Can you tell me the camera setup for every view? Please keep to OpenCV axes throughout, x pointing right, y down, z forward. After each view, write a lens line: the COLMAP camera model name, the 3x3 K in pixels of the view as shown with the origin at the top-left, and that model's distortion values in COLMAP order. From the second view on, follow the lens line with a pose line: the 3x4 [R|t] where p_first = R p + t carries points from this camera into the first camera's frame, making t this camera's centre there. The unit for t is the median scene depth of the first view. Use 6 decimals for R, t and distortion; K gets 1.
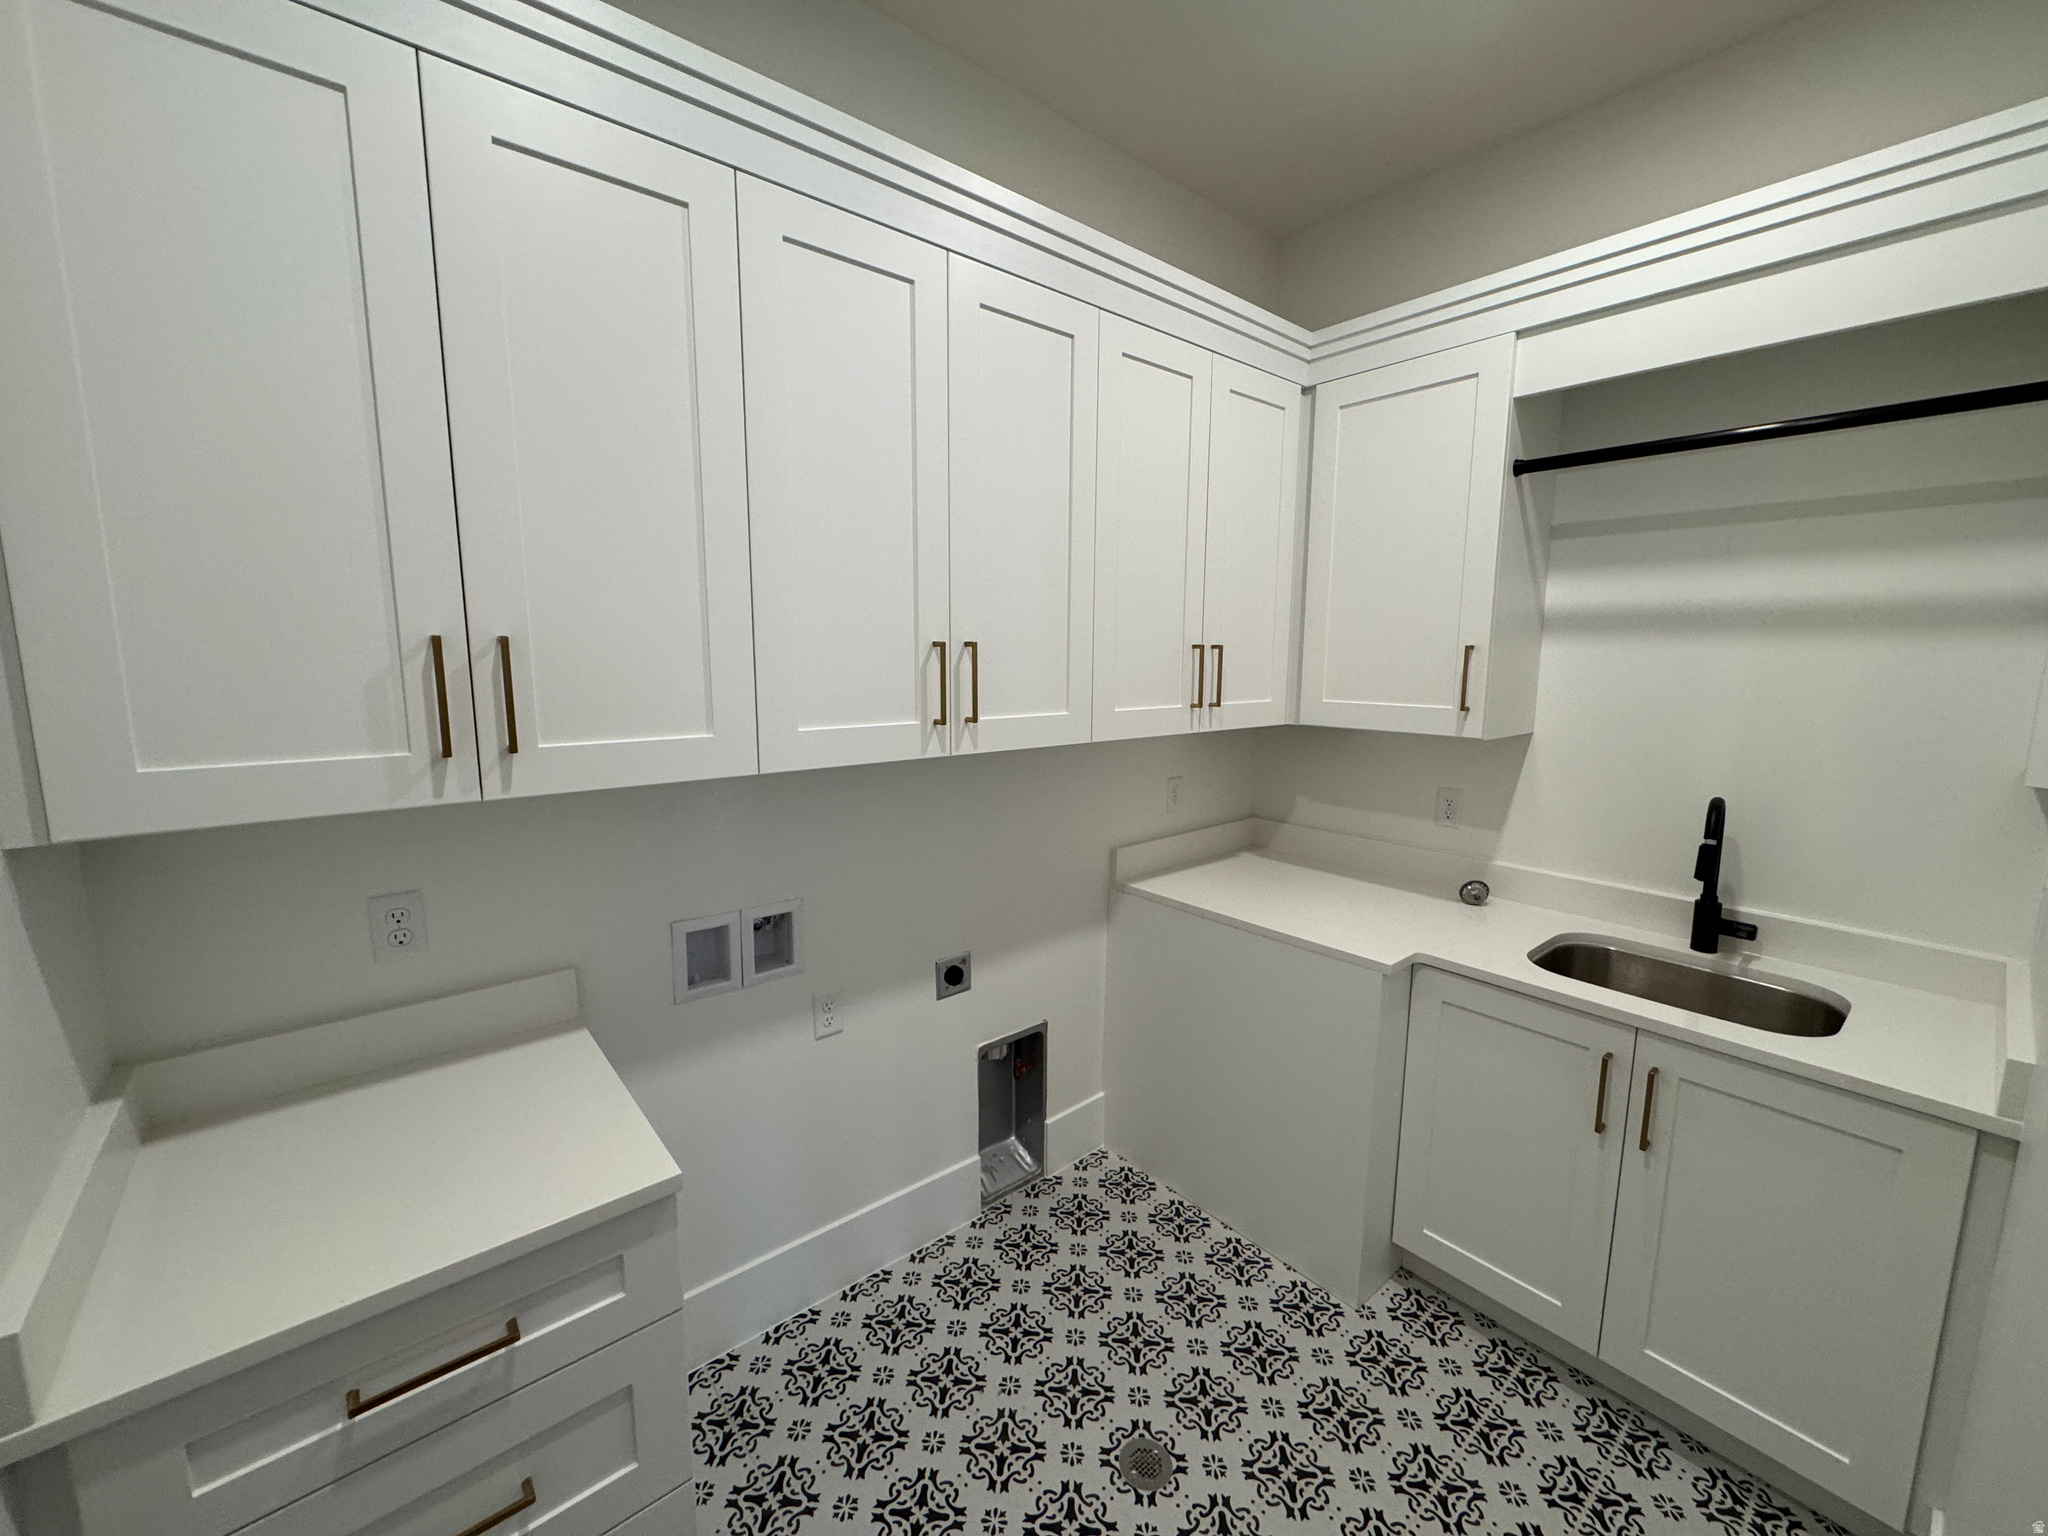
lens RADIAL K [[813.0, 0, 1024.0], [0, 813.0, 768.0], [0, 0, 1]] dist [-0.001701, 0.000296]
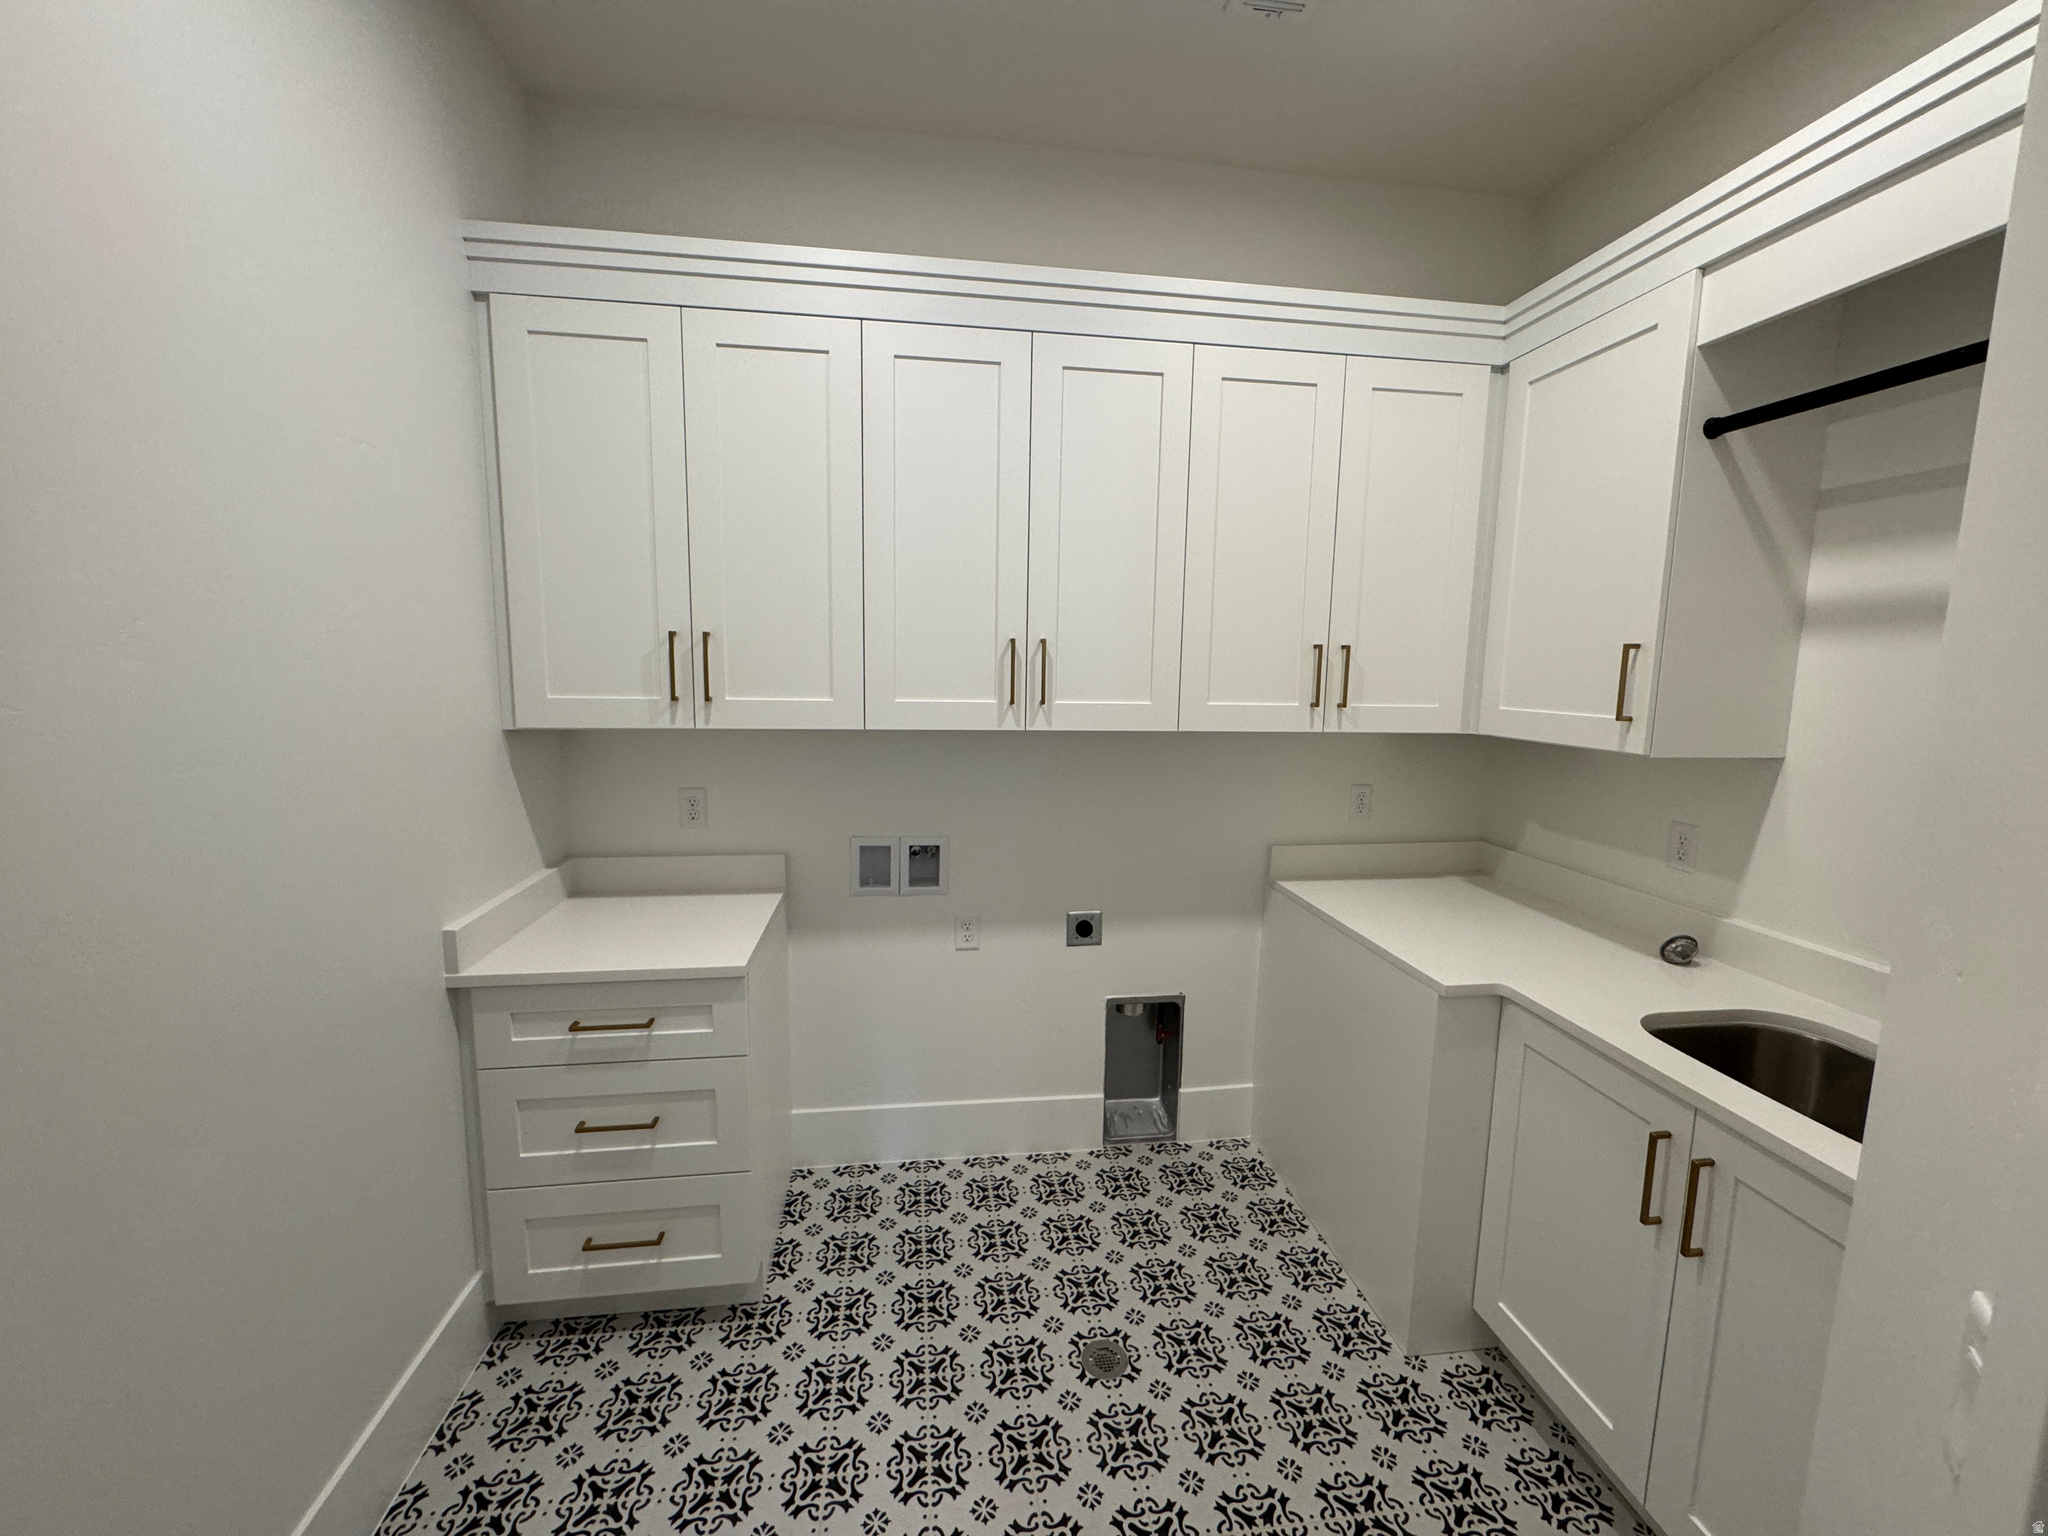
lens RADIAL K [[813.0, 0, 1024.0], [0, 813.0, 768.0], [0, 0, 1]] dist [-0.001701, 0.000296]
pose [[0.847213, 0.078193, -0.525468, 0.466676], [-0.088893, 0.996029, 0.004893, 0.030252], [0.523764, 0.042565, 0.850799, -0.048373]]
